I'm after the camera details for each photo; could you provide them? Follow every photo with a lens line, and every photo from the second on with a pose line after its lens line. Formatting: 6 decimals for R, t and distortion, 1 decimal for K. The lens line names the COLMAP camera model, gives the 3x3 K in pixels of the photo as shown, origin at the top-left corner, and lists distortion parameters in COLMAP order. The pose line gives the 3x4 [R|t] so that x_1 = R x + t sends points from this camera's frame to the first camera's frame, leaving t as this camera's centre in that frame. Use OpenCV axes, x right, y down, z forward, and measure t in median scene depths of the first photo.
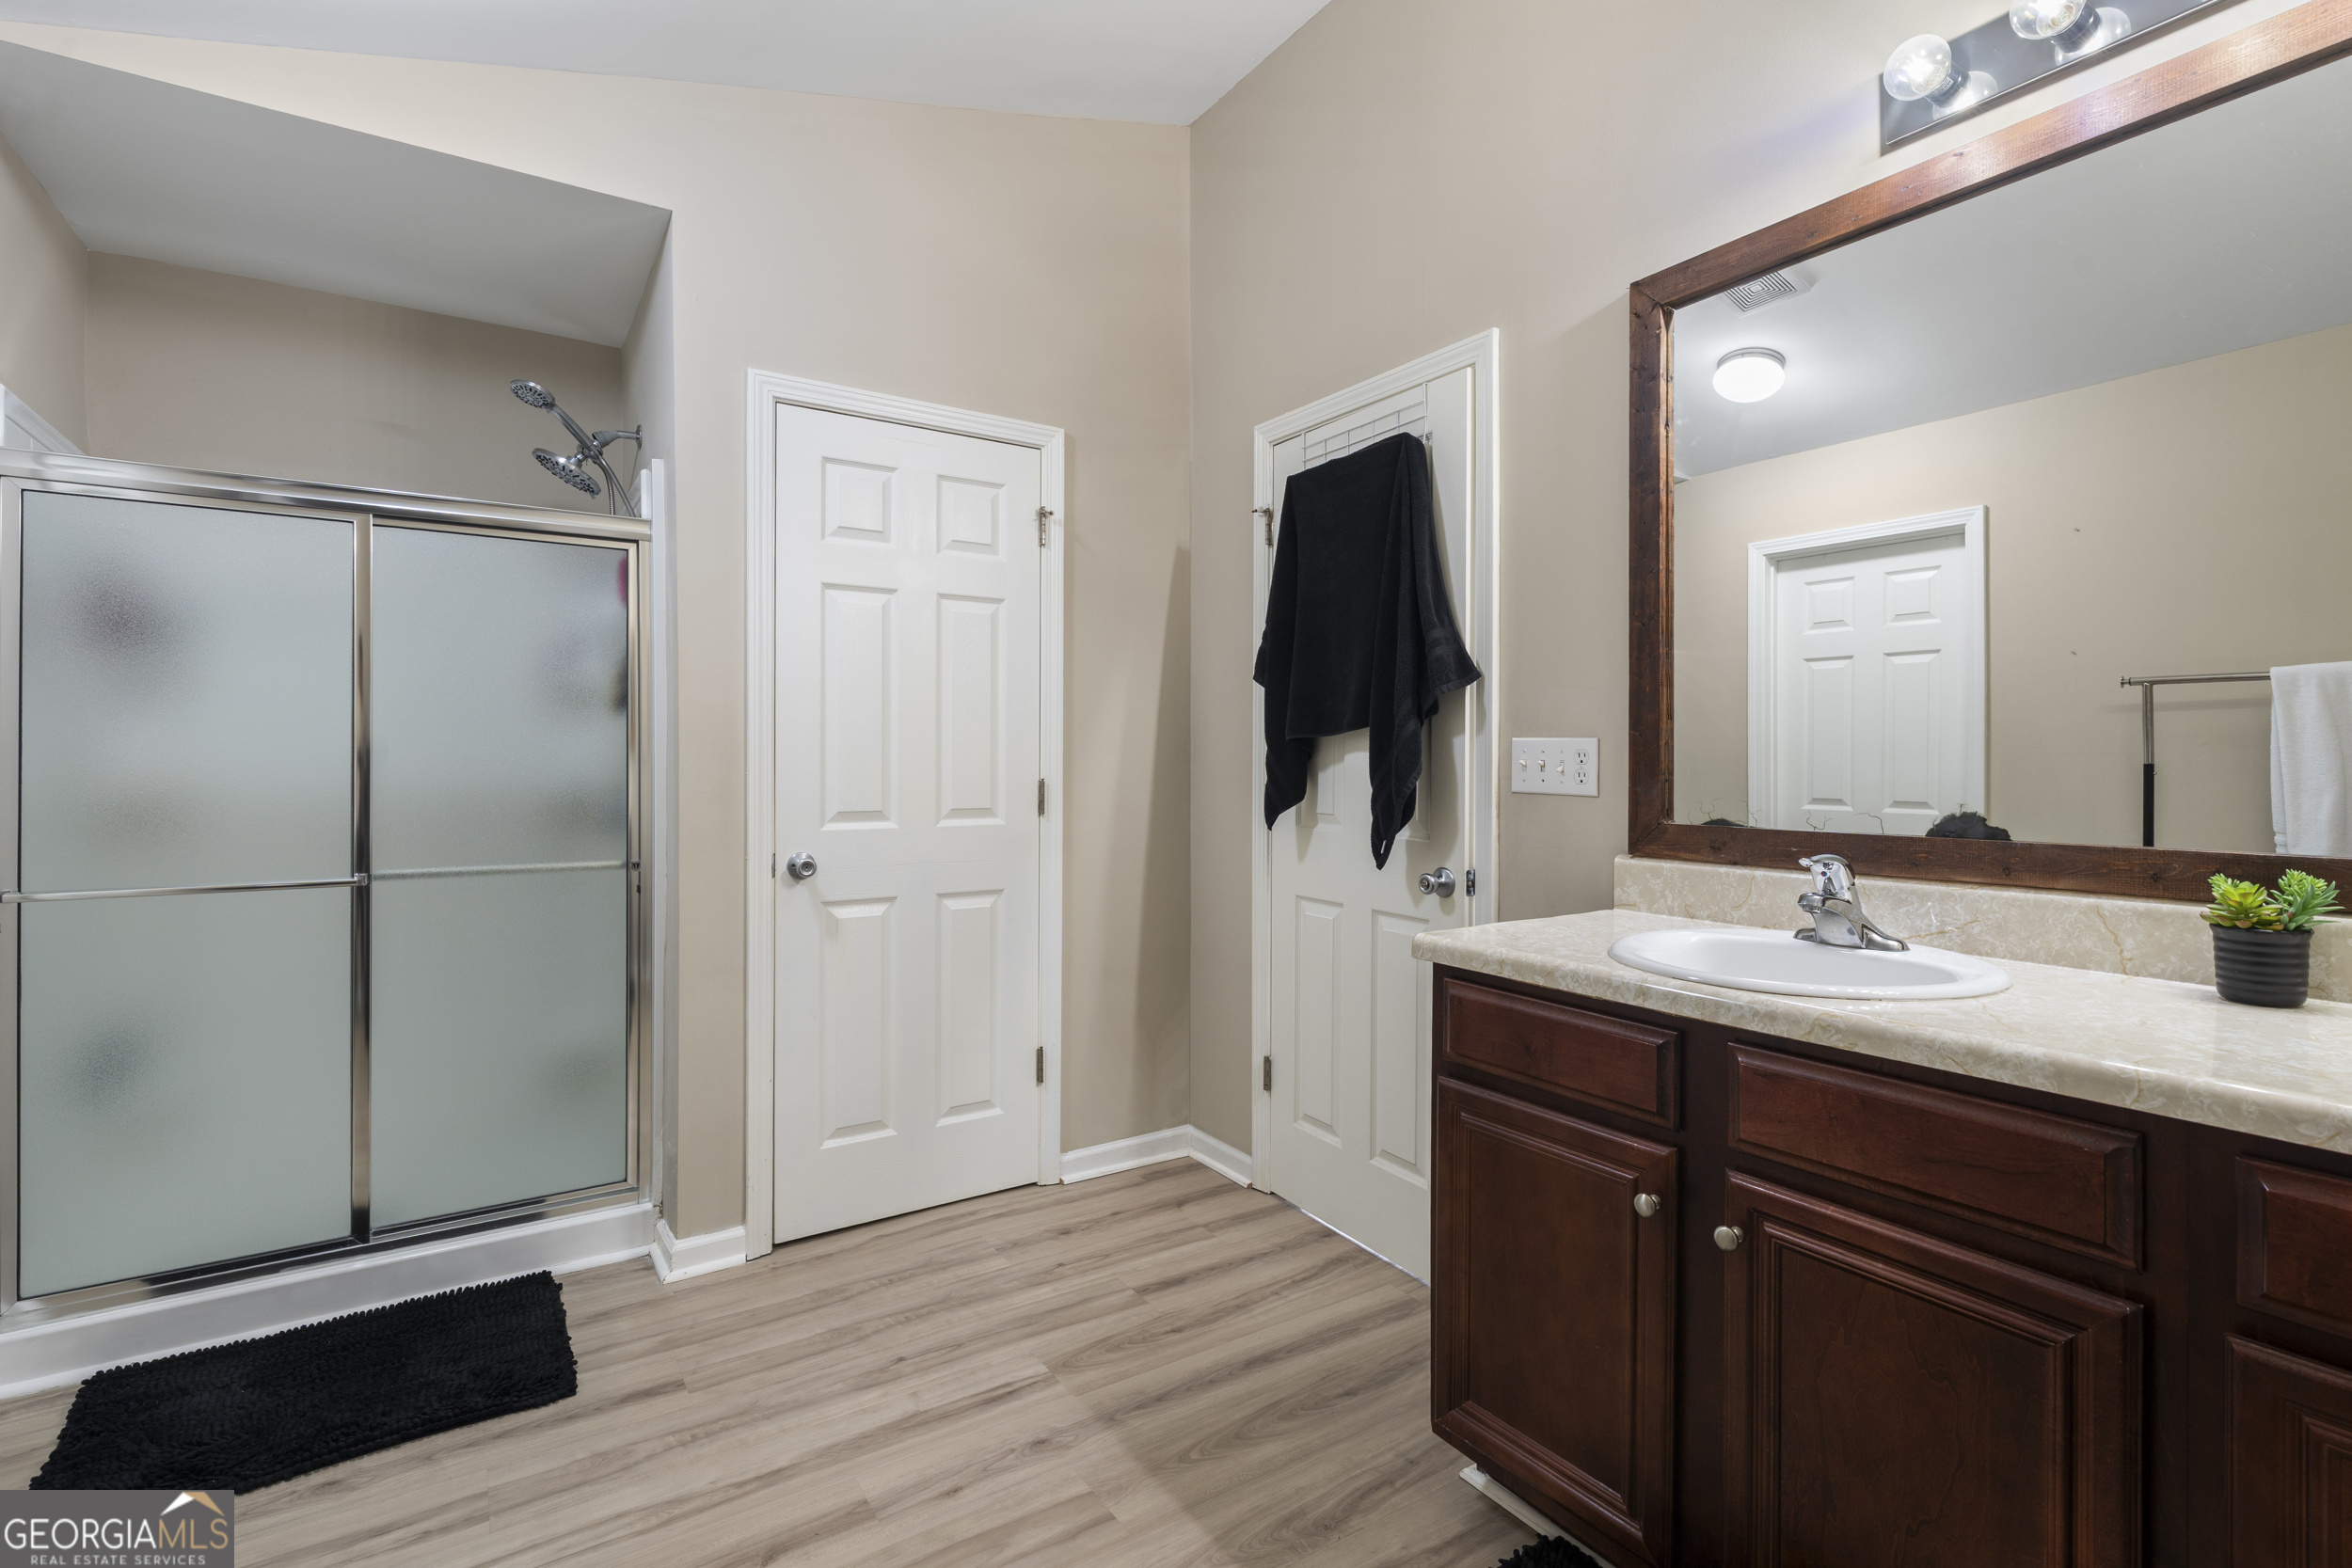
lens RADIAL K [[1055.5, 0, 1162.1], [0, 1055.5, 770.3], [0, 0, 1]] dist [-0.002110, 0.000328]
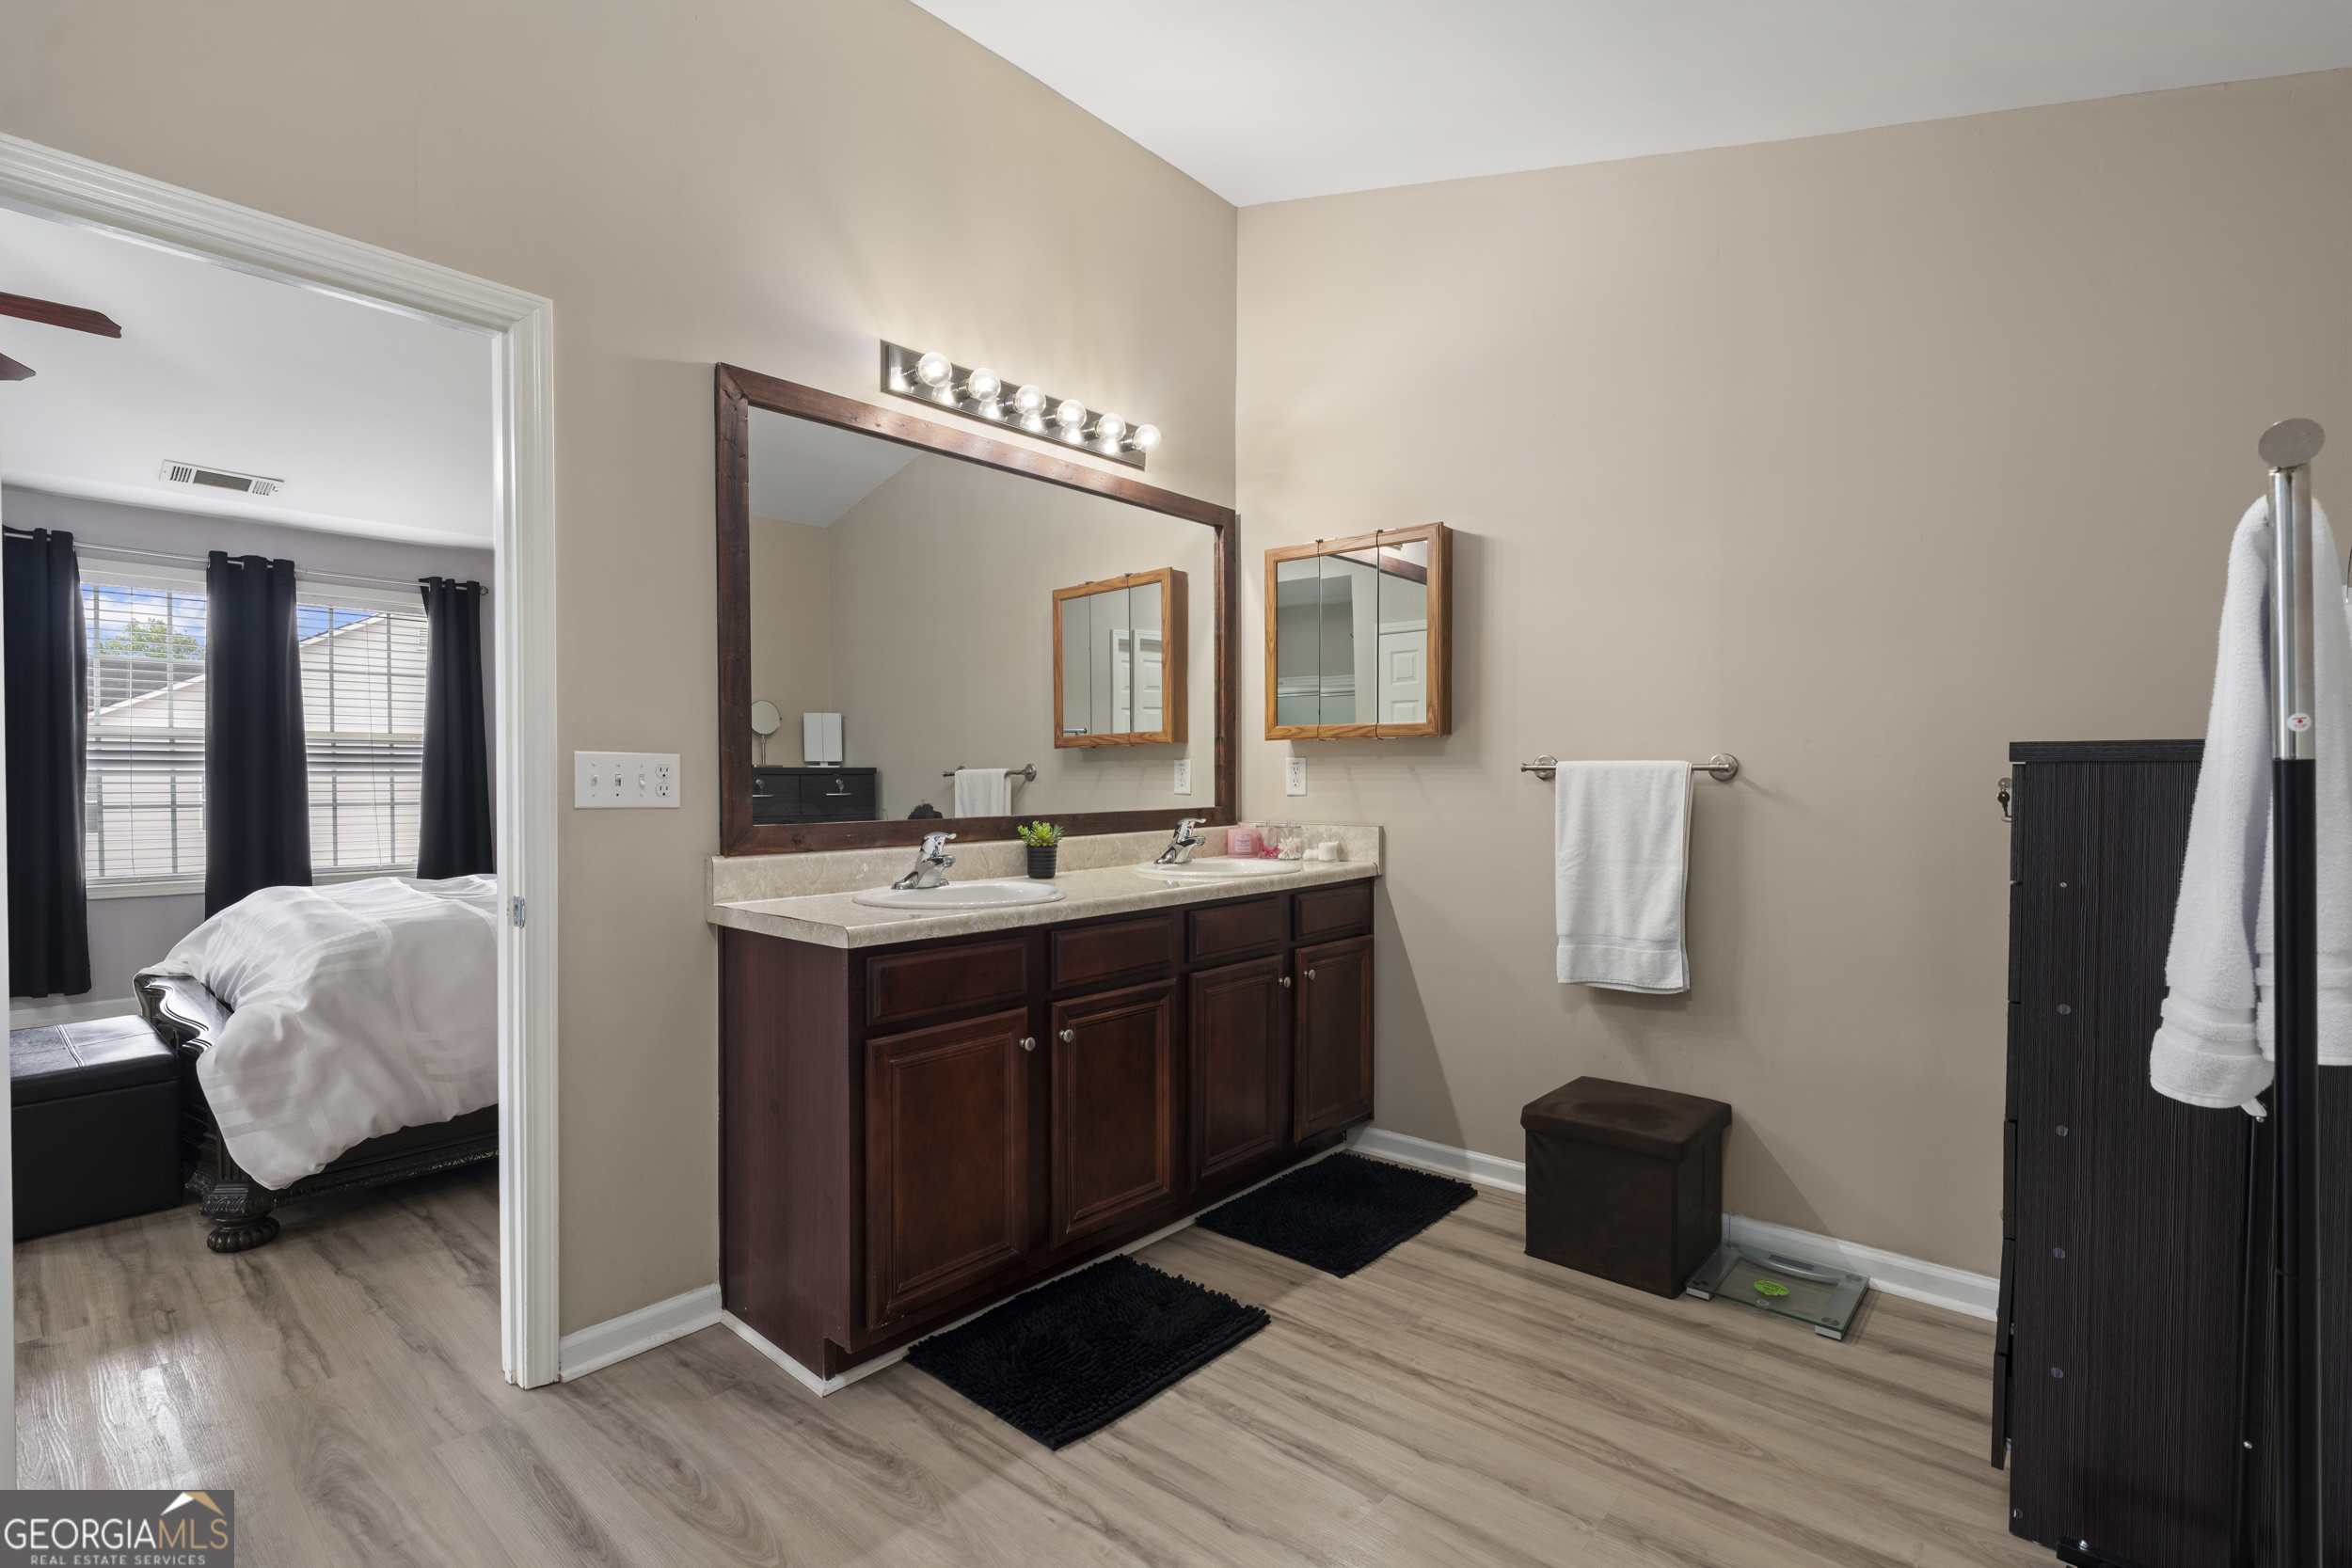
lens RADIAL K [[1130.3, 0, 1132.8], [0, 1130.3, 810.8], [0, 0, 1]] dist [-0.000916, 0.000070]
pose [[-0.246622, -0.031116, 0.968612, -1.180127], [0.009274, 0.999363, 0.034465, -0.011196], [-0.969067, 0.017483, -0.246176, 1.167449]]
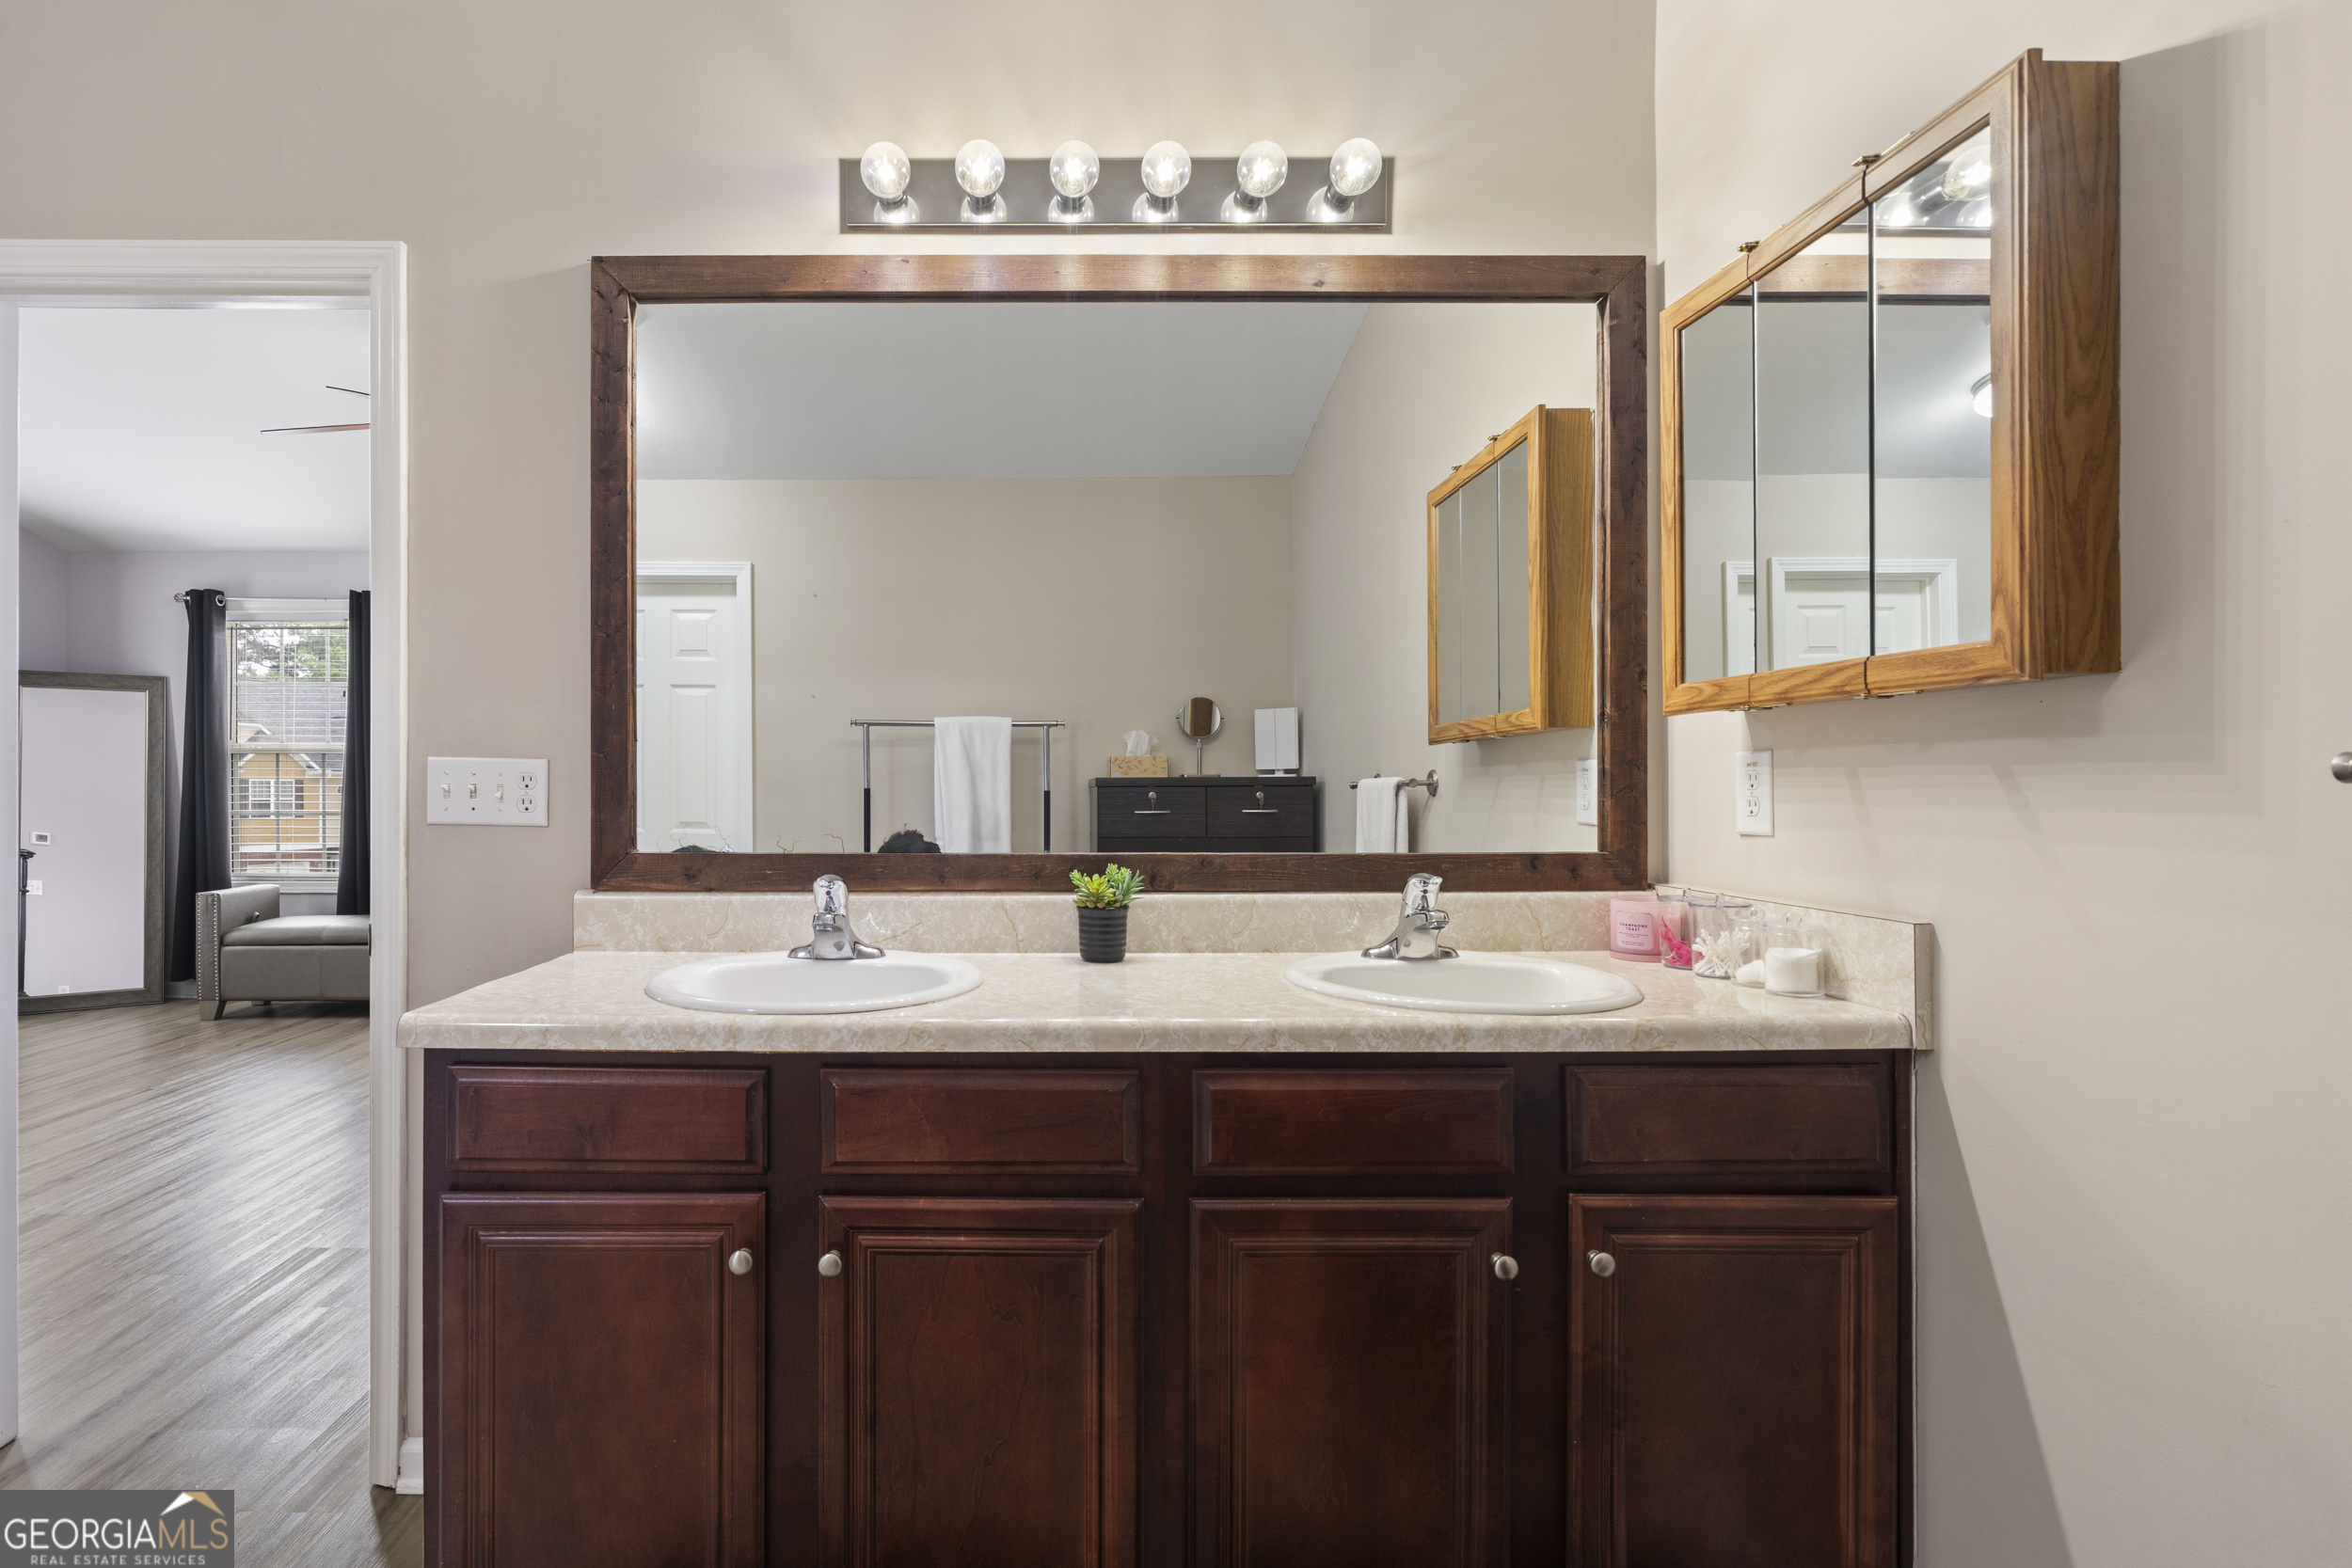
lens RADIAL K [[1128.0, 0, 1009.3], [0, 1128.0, 795.6], [0, 0, 1]] dist [-0.002698, 0.000208]
pose [[0.552361, -0.005593, 0.833586, -0.218900], [0.004756, 0.999982, 0.003559, -0.002853], [-0.833592, 0.001999, 0.552378, 0.227957]]
